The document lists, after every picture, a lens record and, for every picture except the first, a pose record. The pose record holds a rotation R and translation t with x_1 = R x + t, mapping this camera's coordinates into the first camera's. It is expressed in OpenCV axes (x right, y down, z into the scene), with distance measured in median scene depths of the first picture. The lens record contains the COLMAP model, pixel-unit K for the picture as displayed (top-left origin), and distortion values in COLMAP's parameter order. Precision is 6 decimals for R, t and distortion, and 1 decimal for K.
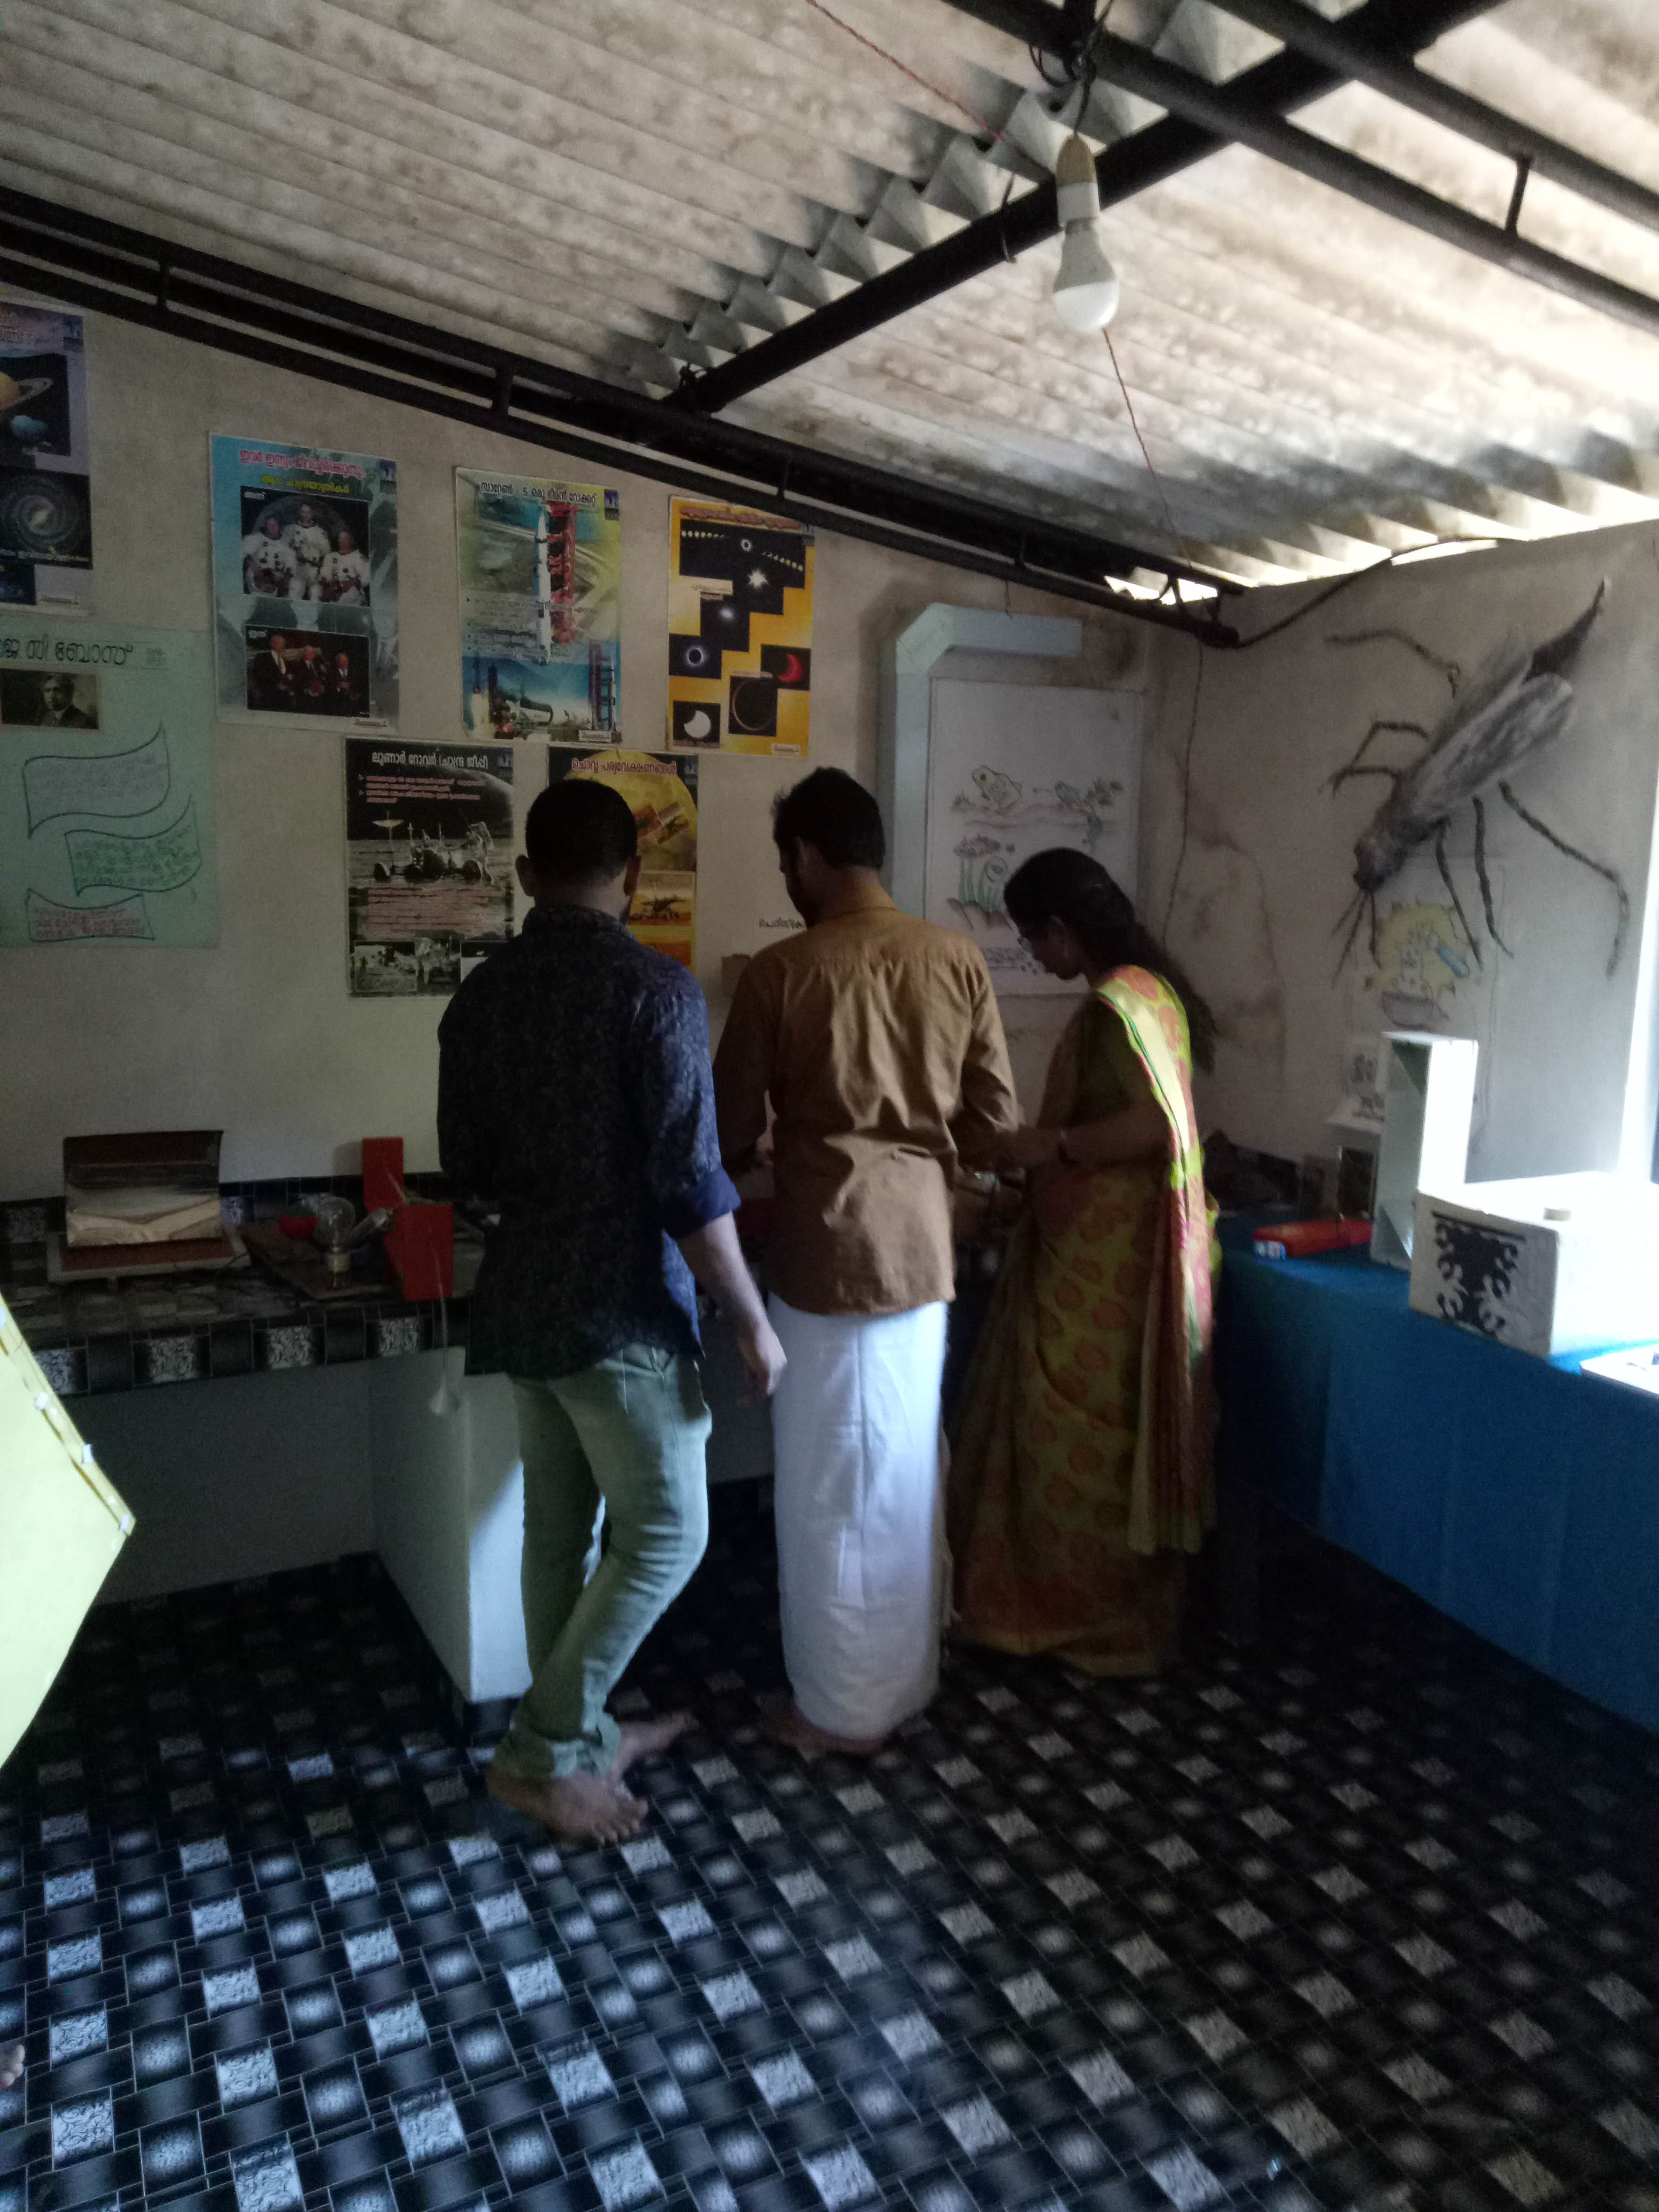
lens RADIAL K [[1606.4, 0, 829.6], [0, 1606.4, 1117.1], [0, 0, 1]] dist [0.028404, -0.026804]
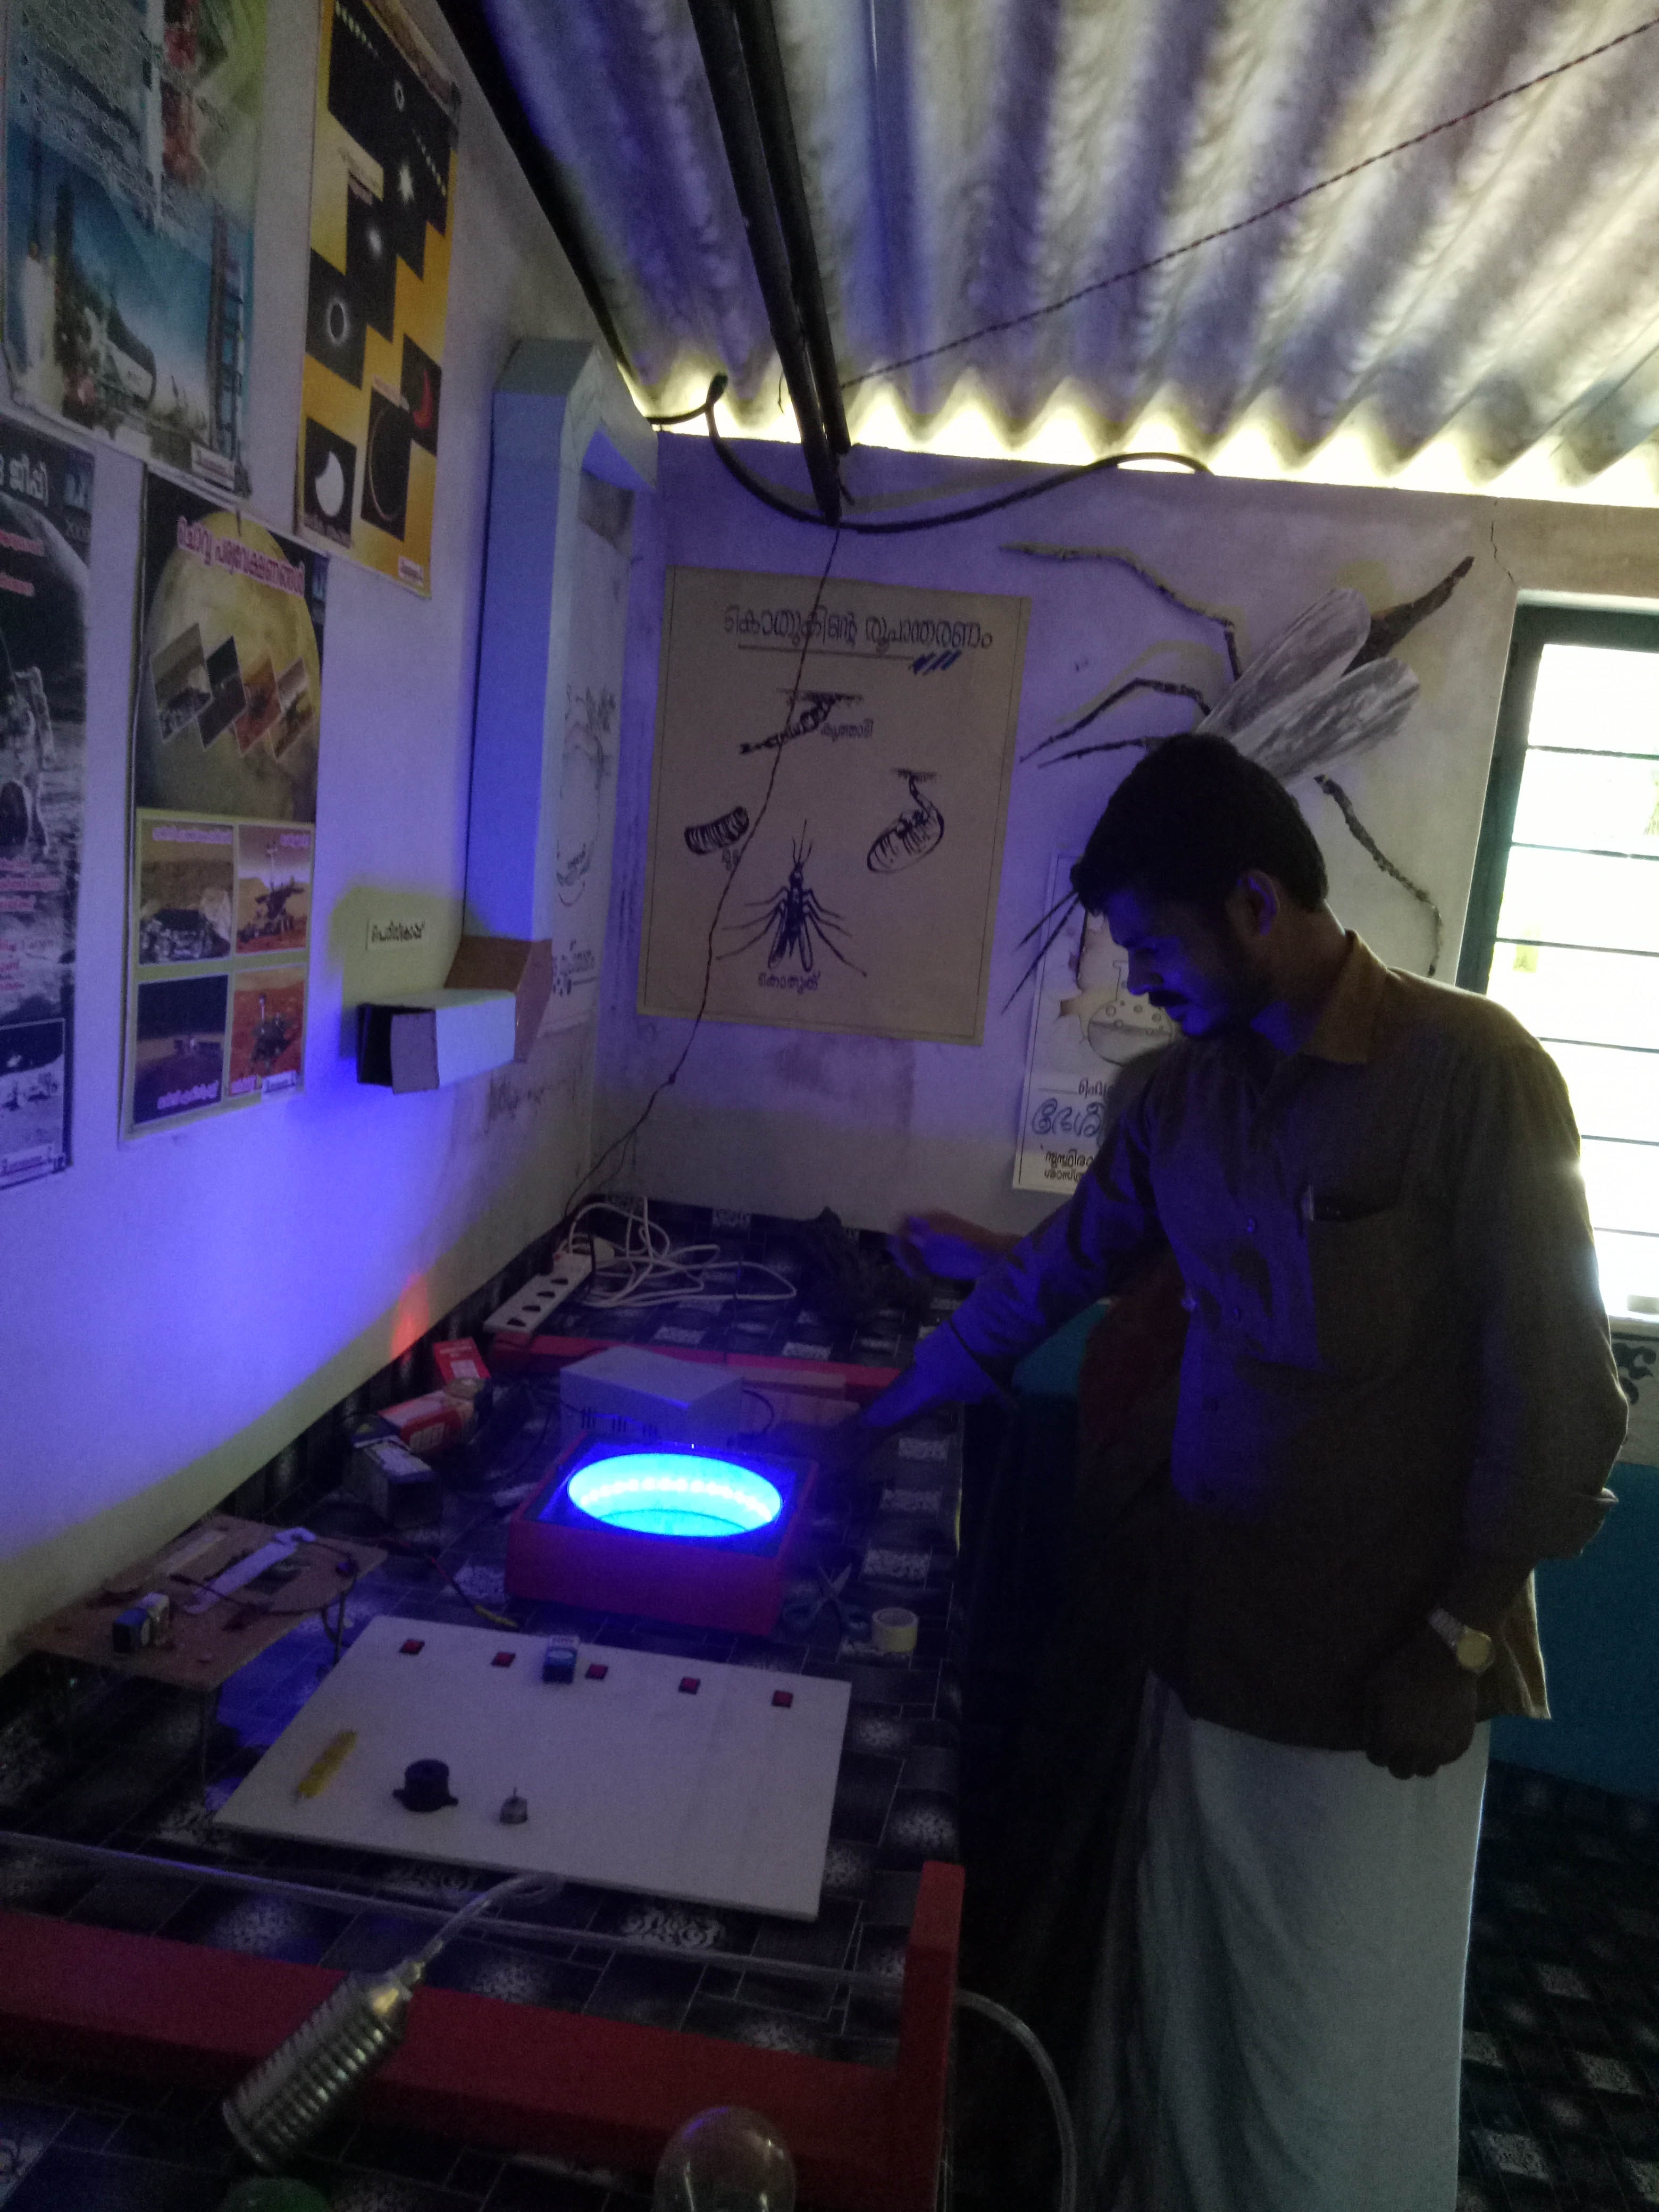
lens RADIAL K [[1654.3, 0, 829.5], [0, 1654.3, 1106.0], [0, 0, 1]] dist [0.011107, 0.007382]
pose [[0.554674, -0.098645, 0.826200, -0.426125], [0.055474, 0.995123, 0.081571, -0.116131], [-0.830216, 0.000588, 0.557441, 0.696412]]
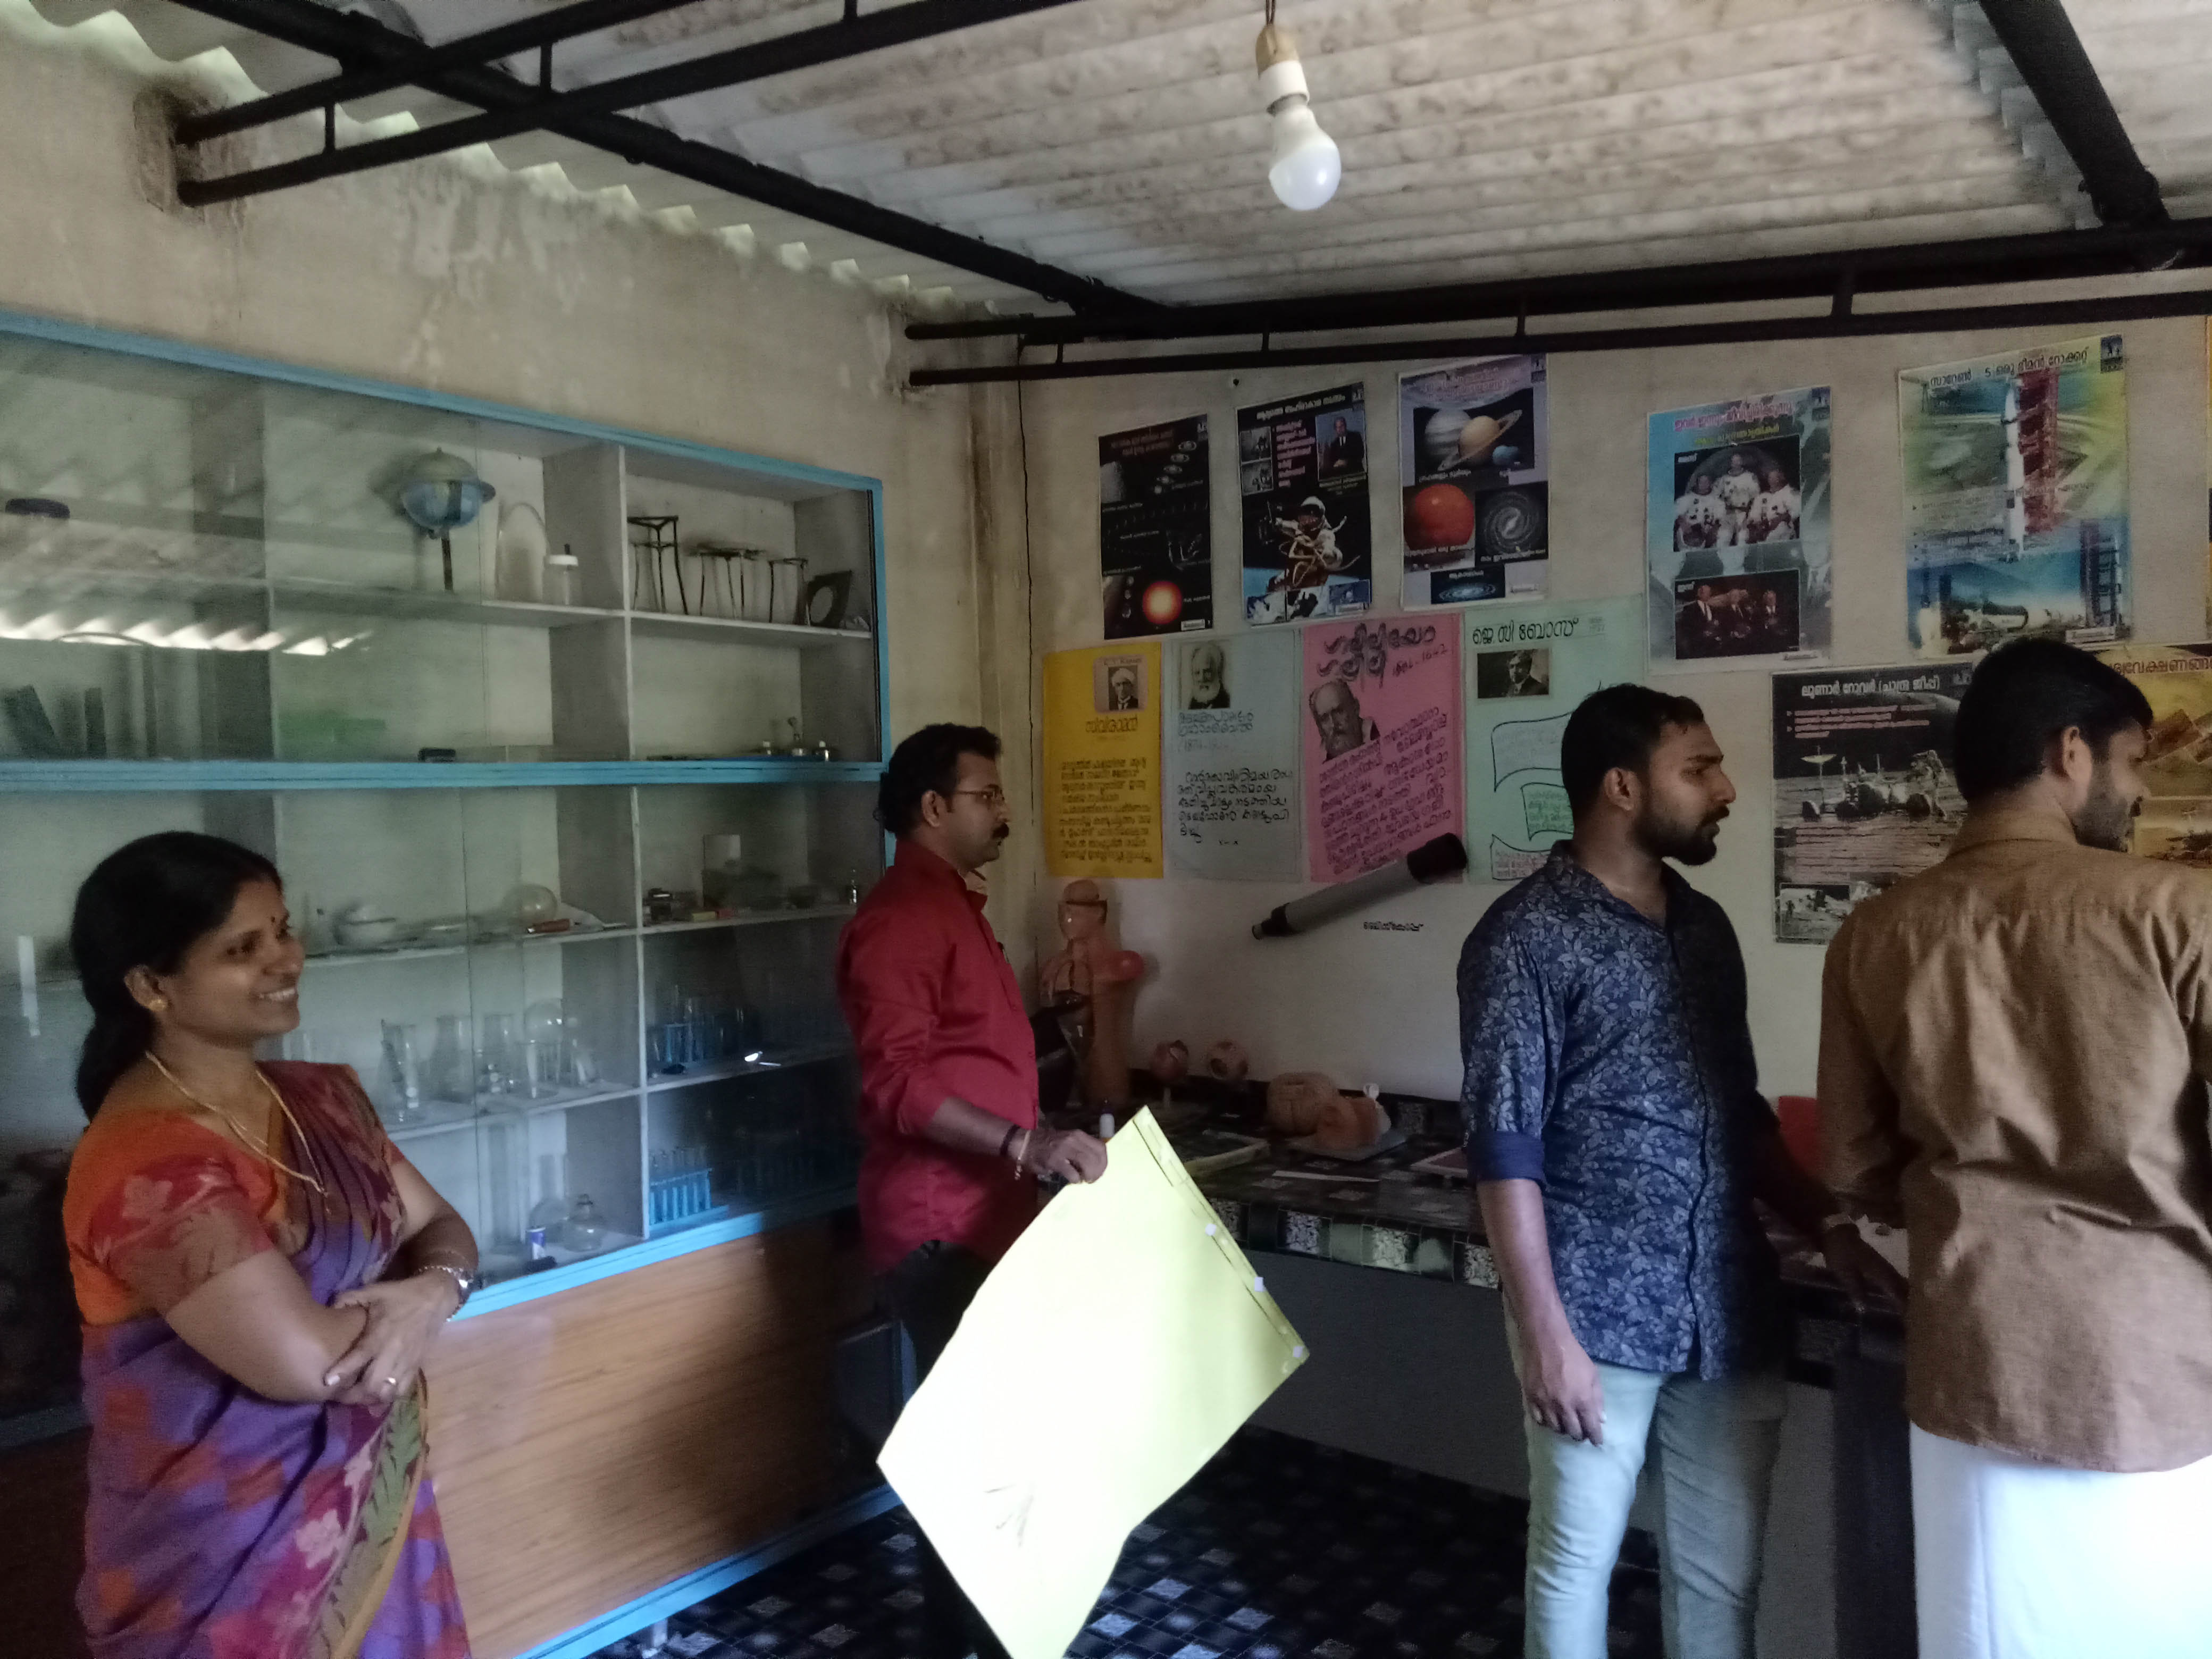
lens RADIAL K [[1606.4, 0, 1103.0], [0, 1606.4, 824.3], [0, 0, 1]] dist [0.028404, -0.026804]
pose [[0.404183, -0.022695, -0.914397, 0.413279], [-0.113627, 0.990703, -0.074815, -0.027565], [0.907593, 0.134139, 0.397846, 0.256132]]
